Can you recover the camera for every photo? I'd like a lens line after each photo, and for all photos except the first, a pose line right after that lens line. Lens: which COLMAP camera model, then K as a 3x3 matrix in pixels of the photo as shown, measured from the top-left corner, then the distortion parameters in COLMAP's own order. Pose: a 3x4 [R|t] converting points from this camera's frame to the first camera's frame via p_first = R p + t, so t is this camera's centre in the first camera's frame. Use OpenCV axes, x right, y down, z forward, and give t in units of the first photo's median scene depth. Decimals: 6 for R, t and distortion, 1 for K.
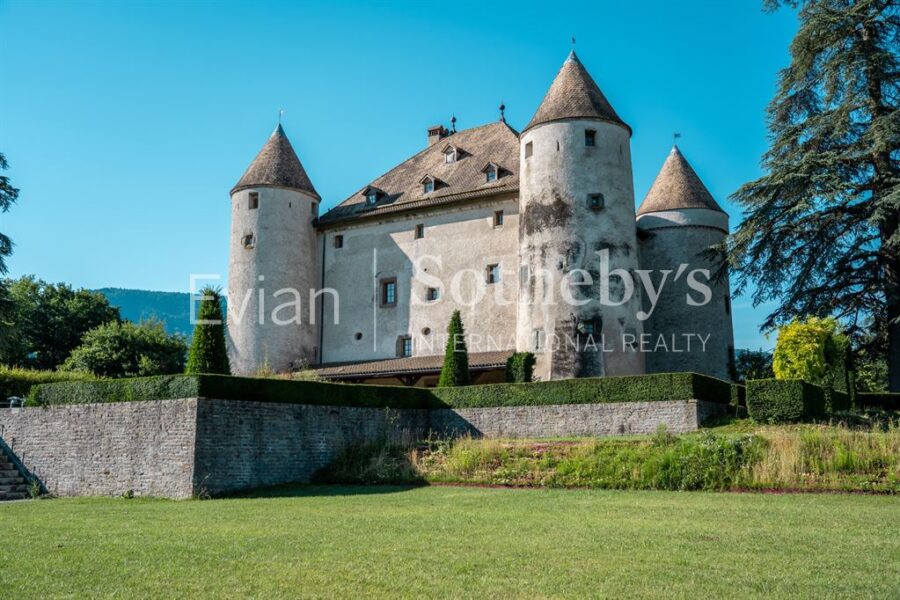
lens RADIAL K [[888.7, 0, 450.0], [0, 888.7, 300.0], [0, 0, 1]] dist [-0.008552, -0.000319]
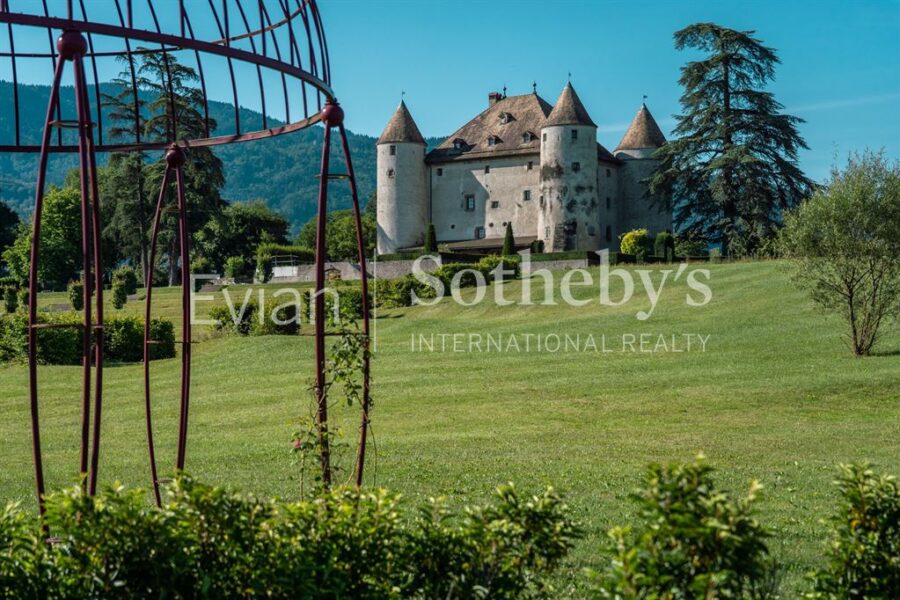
lens RADIAL K [[1514.8, 0, 450.0], [0, 1514.8, 300.0], [0, 0, 1]] dist [0.321648, 0.017826]
pose [[0.999889, -0.000516, -0.014868, -0.065201], [0.002433, 0.991619, 0.129170, -0.217581], [0.014676, -0.129192, 0.991511, -2.154390]]
